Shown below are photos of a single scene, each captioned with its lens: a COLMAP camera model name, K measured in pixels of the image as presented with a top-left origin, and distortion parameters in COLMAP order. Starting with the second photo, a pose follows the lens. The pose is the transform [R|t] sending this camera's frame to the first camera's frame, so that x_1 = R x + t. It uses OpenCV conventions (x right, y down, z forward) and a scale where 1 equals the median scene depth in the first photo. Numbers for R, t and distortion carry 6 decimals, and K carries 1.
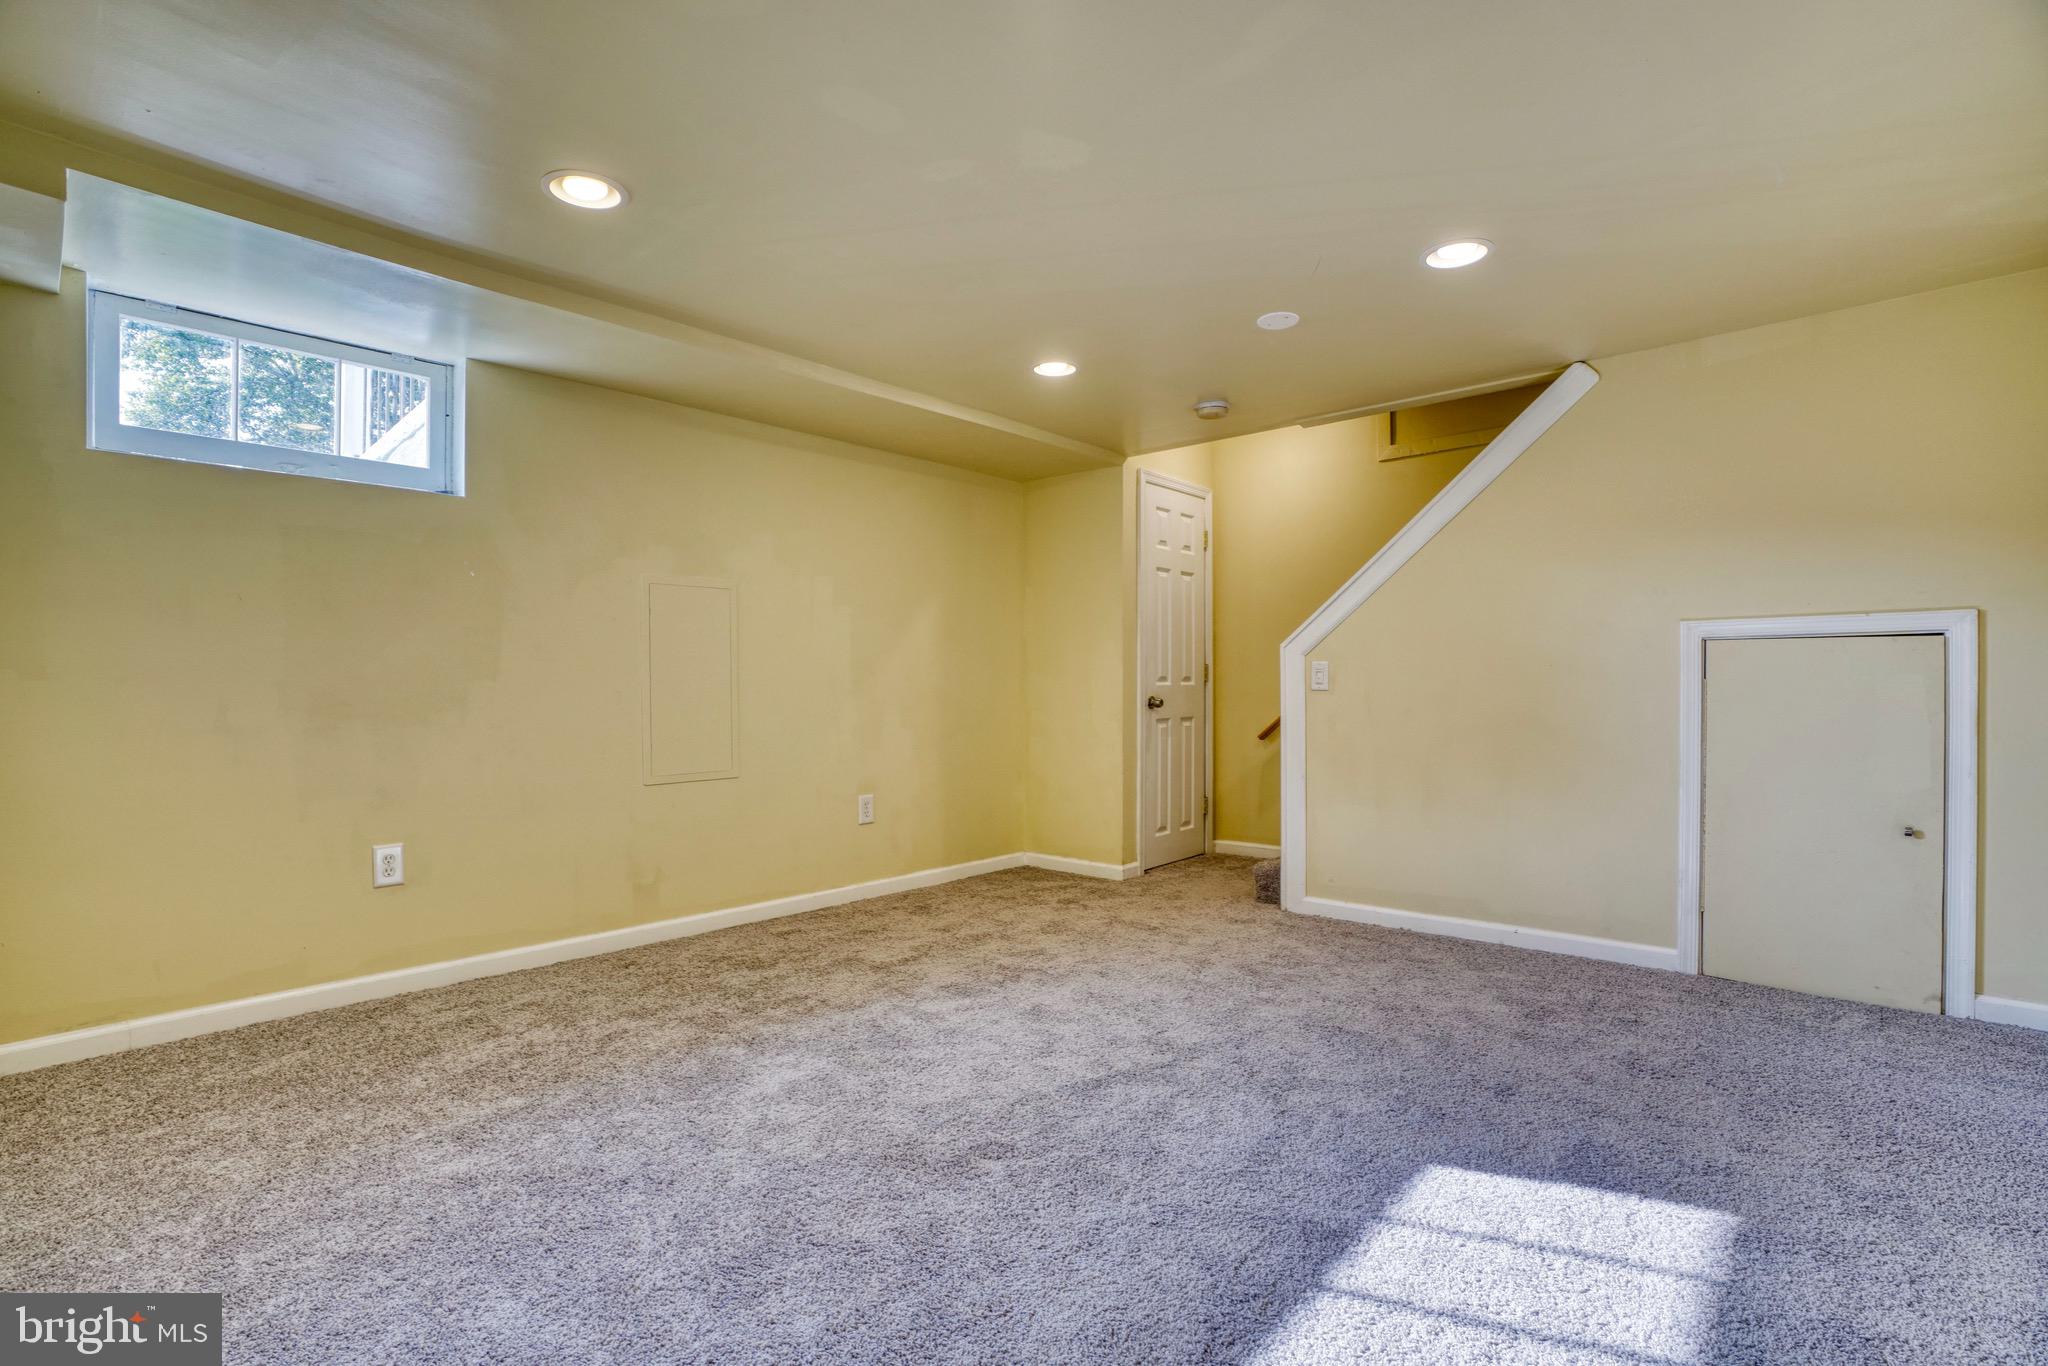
lens RADIAL K [[942.9, 0, 1005.9], [0, 942.9, 690.6], [0, 0, 1]] dist [-0.073383, 0.029182]
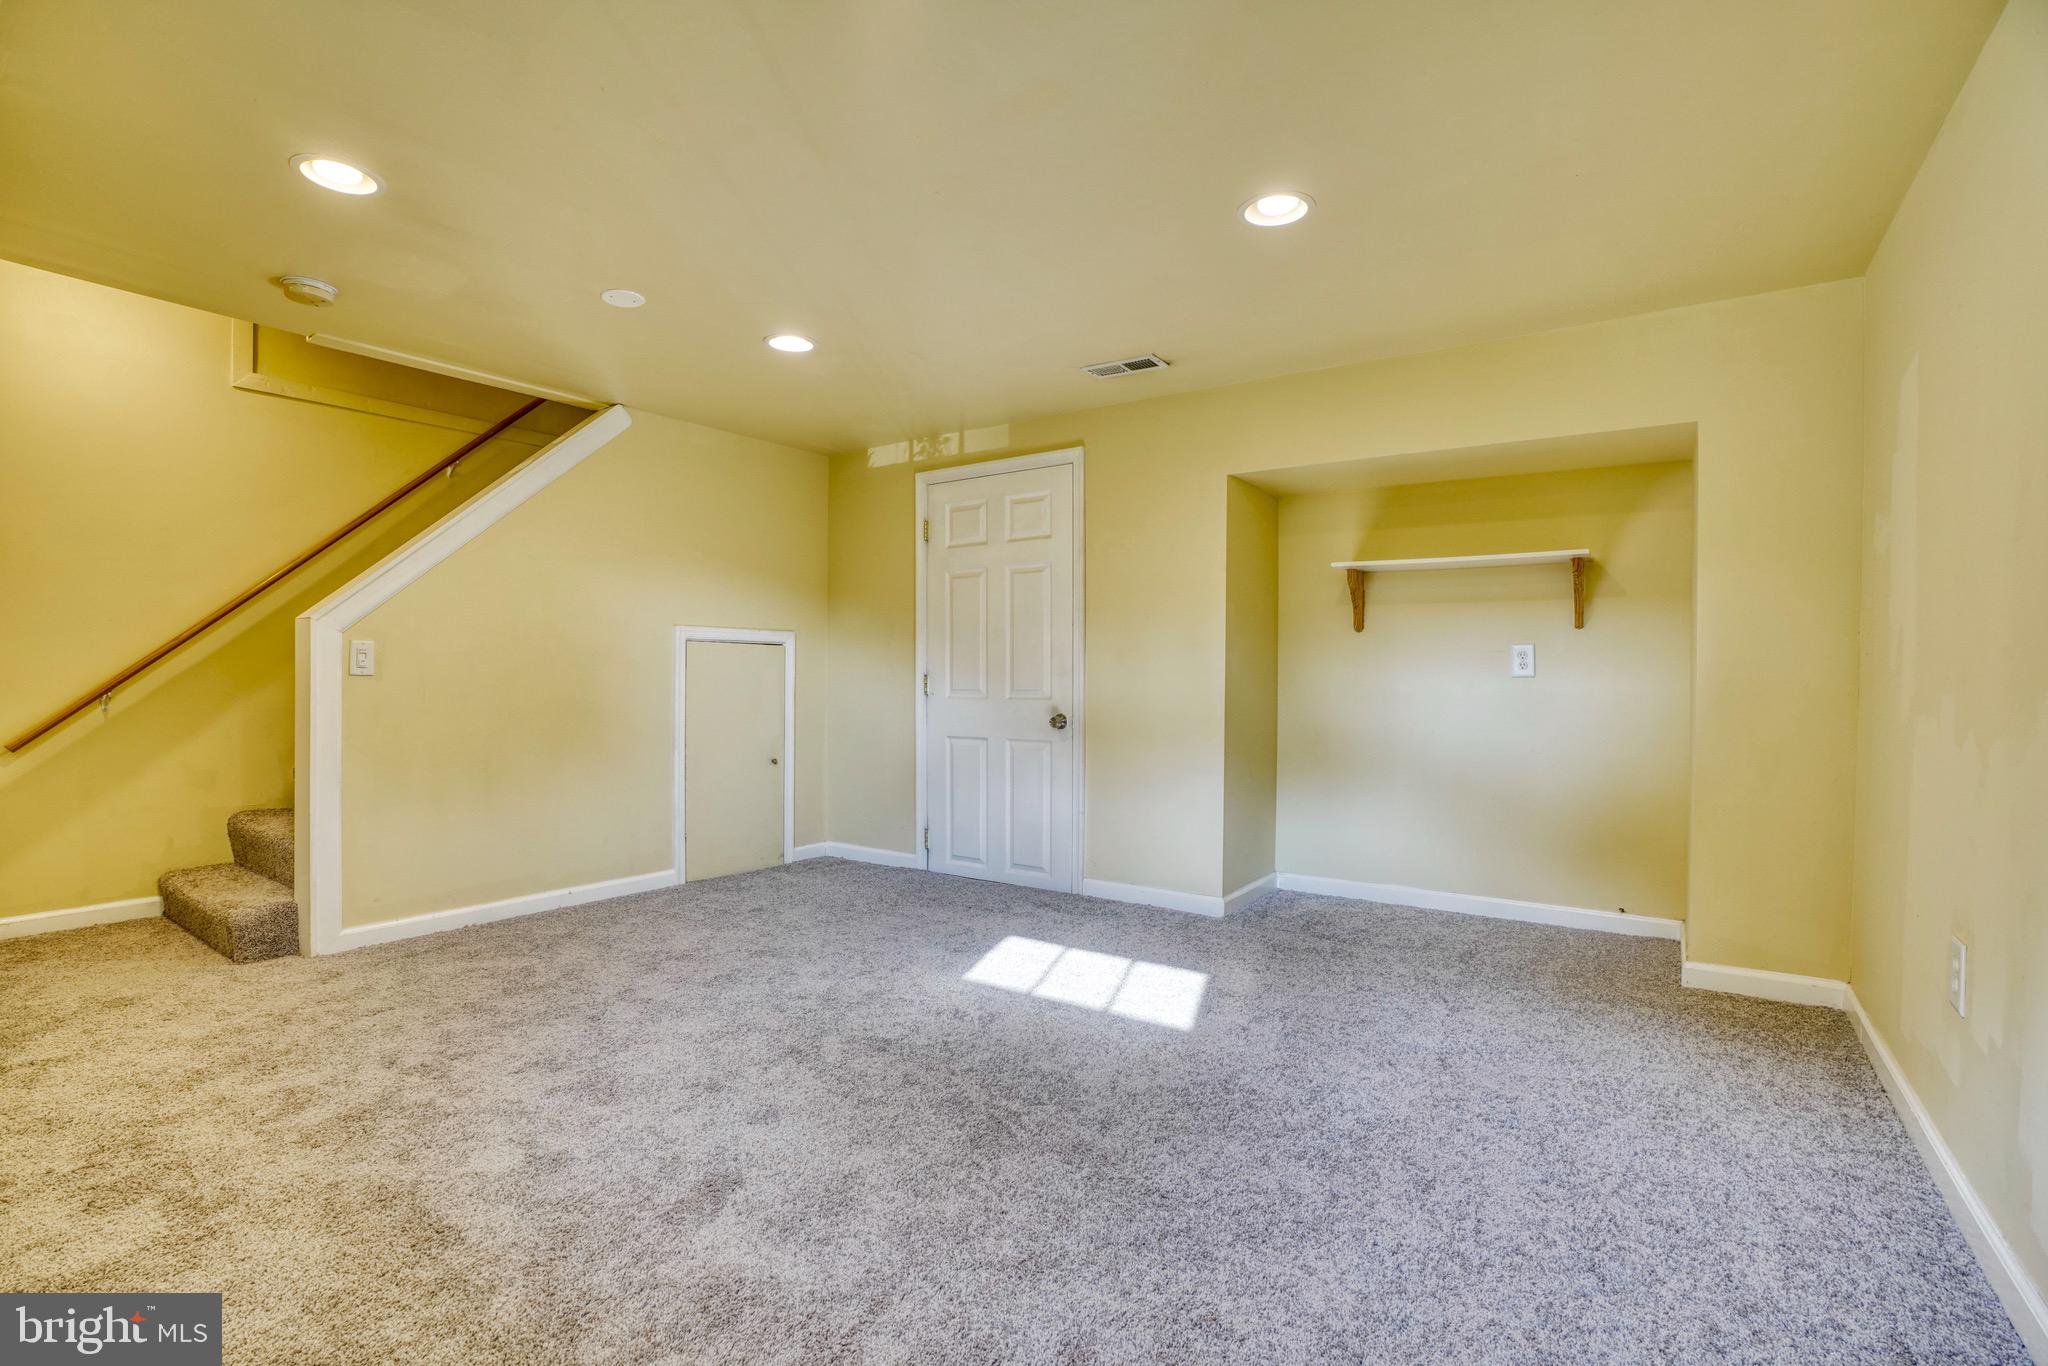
lens RADIAL K [[942.9, 0, 1005.9], [0, 942.9, 690.6], [0, 0, 1]] dist [-0.073383, 0.029182]
pose [[-0.122485, -0.010377, 0.992416, -0.655091], [-0.002572, 0.999945, 0.010138, 0.004440], [-0.992467, -0.001311, -0.122505, 0.645117]]
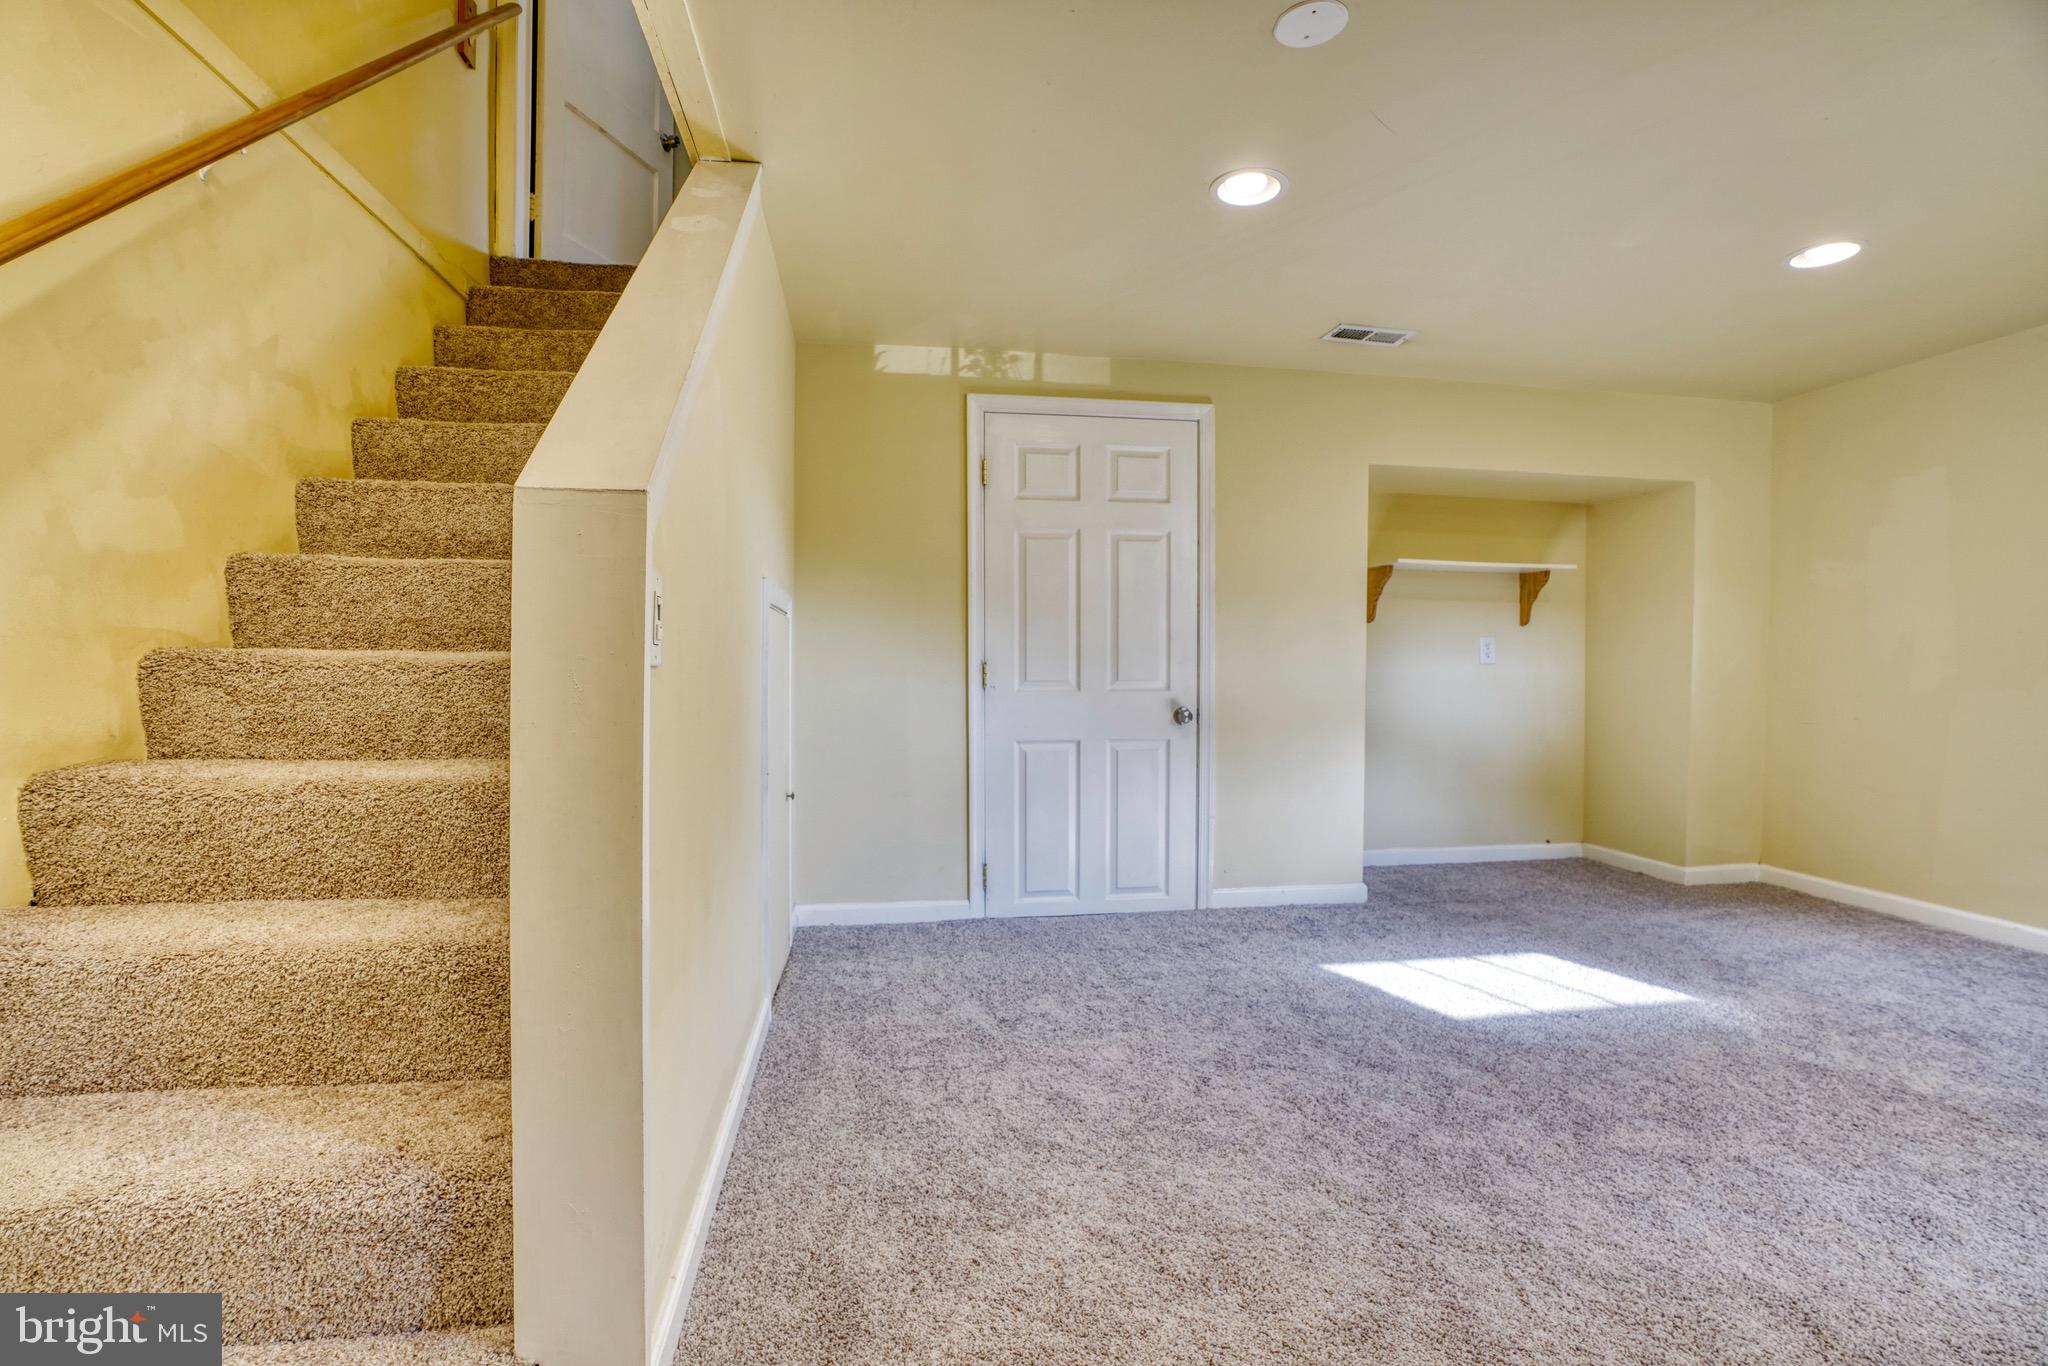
lens RADIAL K [[942.9, 0, 1005.9], [0, 942.9, 690.6], [0, 0, 1]] dist [-0.073383, 0.029182]
pose [[-0.774128, -0.015149, 0.632848, 0.076631], [0.003082, 0.999612, 0.027699, -0.002675], [-0.633021, 0.023393, -0.773781, 1.420191]]
